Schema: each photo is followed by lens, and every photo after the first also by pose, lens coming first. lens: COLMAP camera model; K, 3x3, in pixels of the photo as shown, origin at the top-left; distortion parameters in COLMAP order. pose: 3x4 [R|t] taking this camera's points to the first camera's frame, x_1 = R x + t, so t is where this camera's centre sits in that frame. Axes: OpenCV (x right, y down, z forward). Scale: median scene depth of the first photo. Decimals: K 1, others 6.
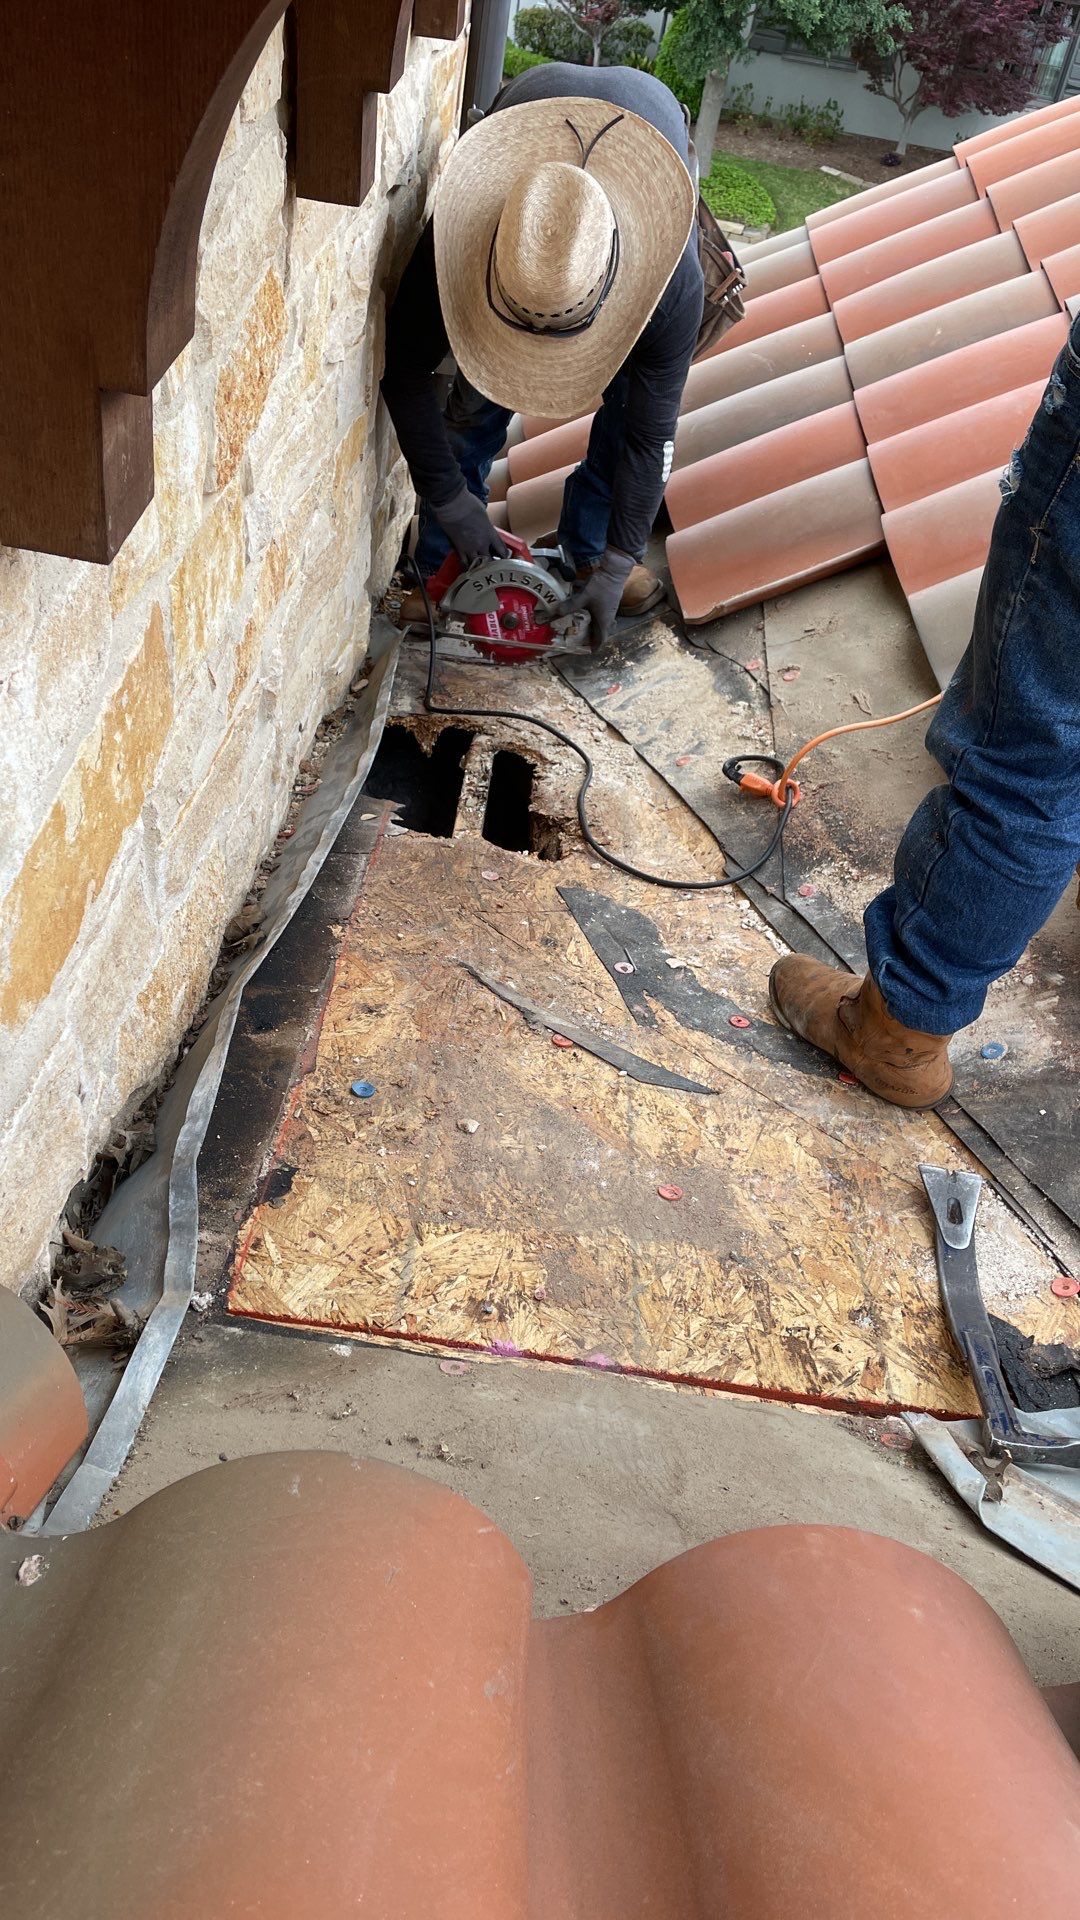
lens RADIAL K [[1447.0, 0, 549.6], [0, 1447.0, 954.7], [0, 0, 1]] dist [0.092317, -0.122432]
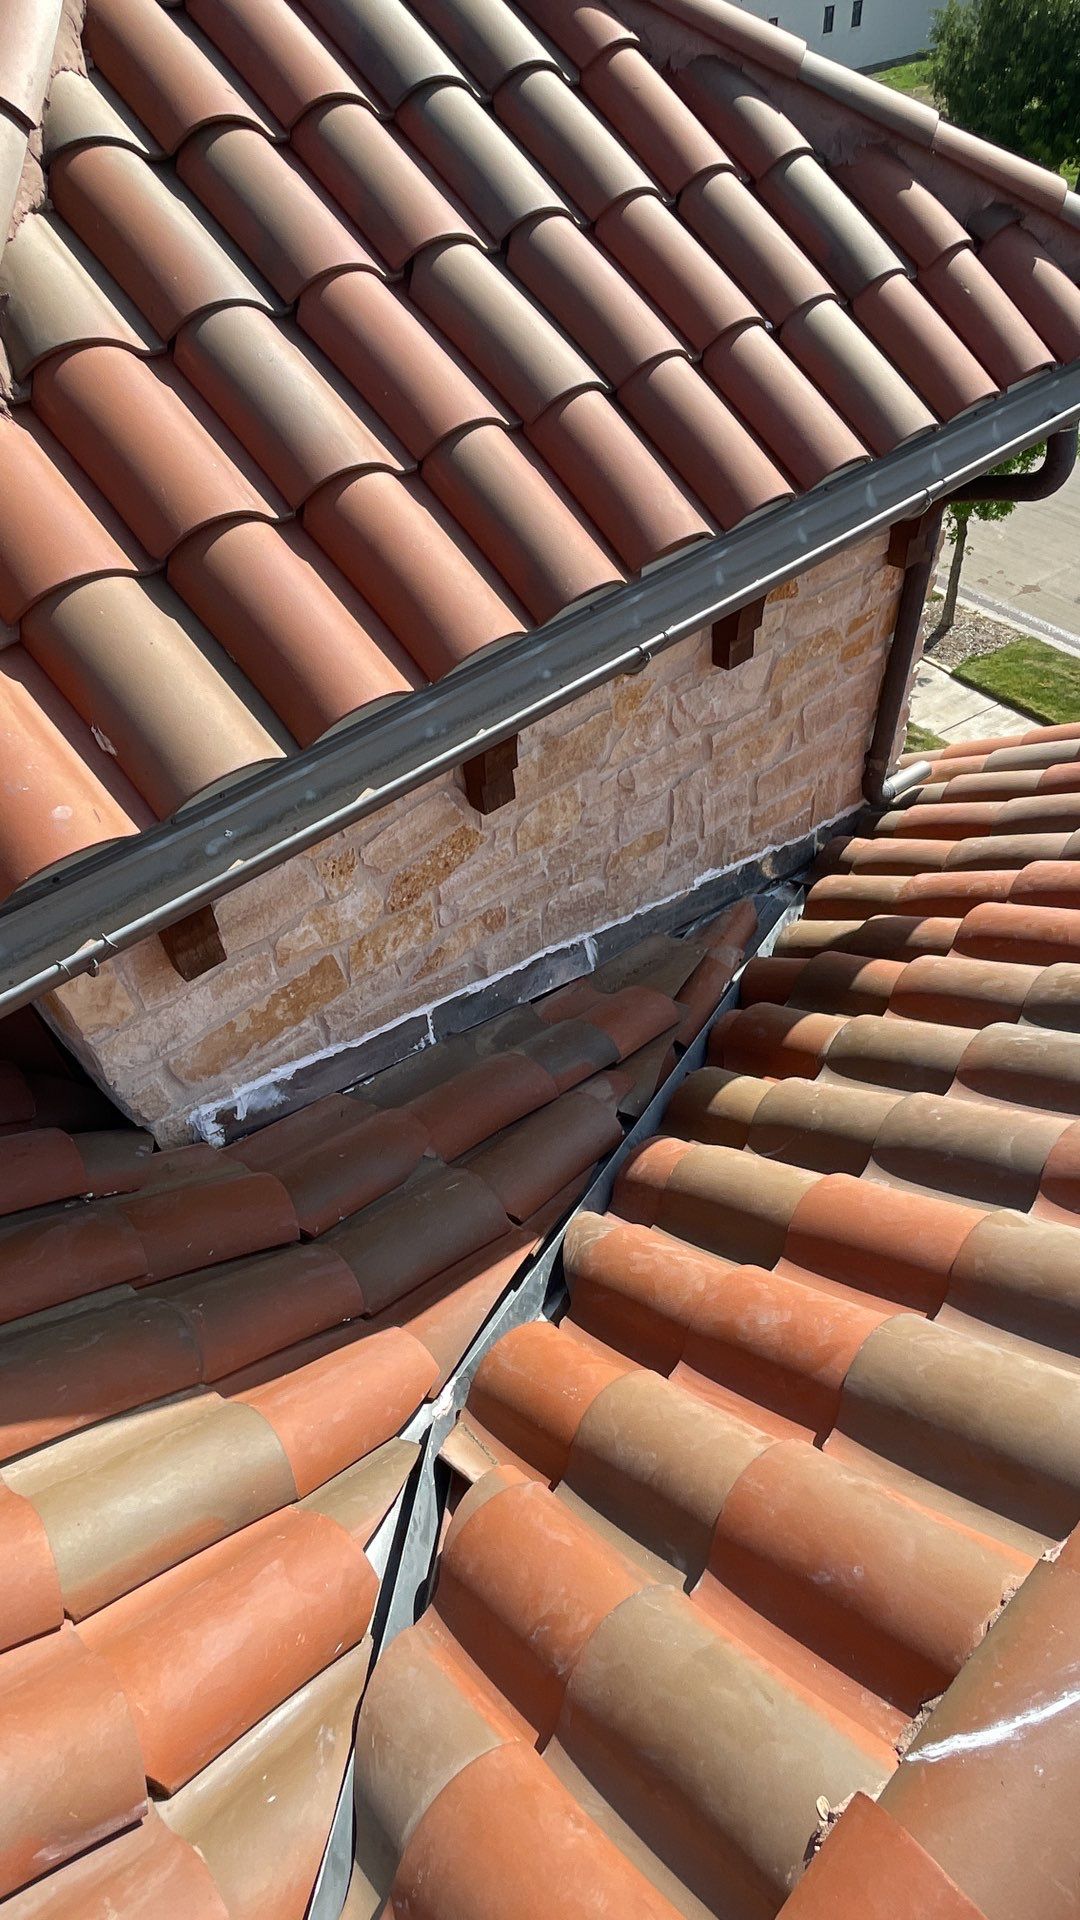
lens RADIAL K [[1071.2, 0, 558.2], [0, 1071.2, 965.4], [0, 0, 1]] dist [0.018048, -0.000300]
pose [[0.701994, 0.353385, -0.618323, 1.120006], [-0.330832, 0.930657, 0.156291, -0.584225], [0.630678, 0.094846, 0.770227, -0.263481]]
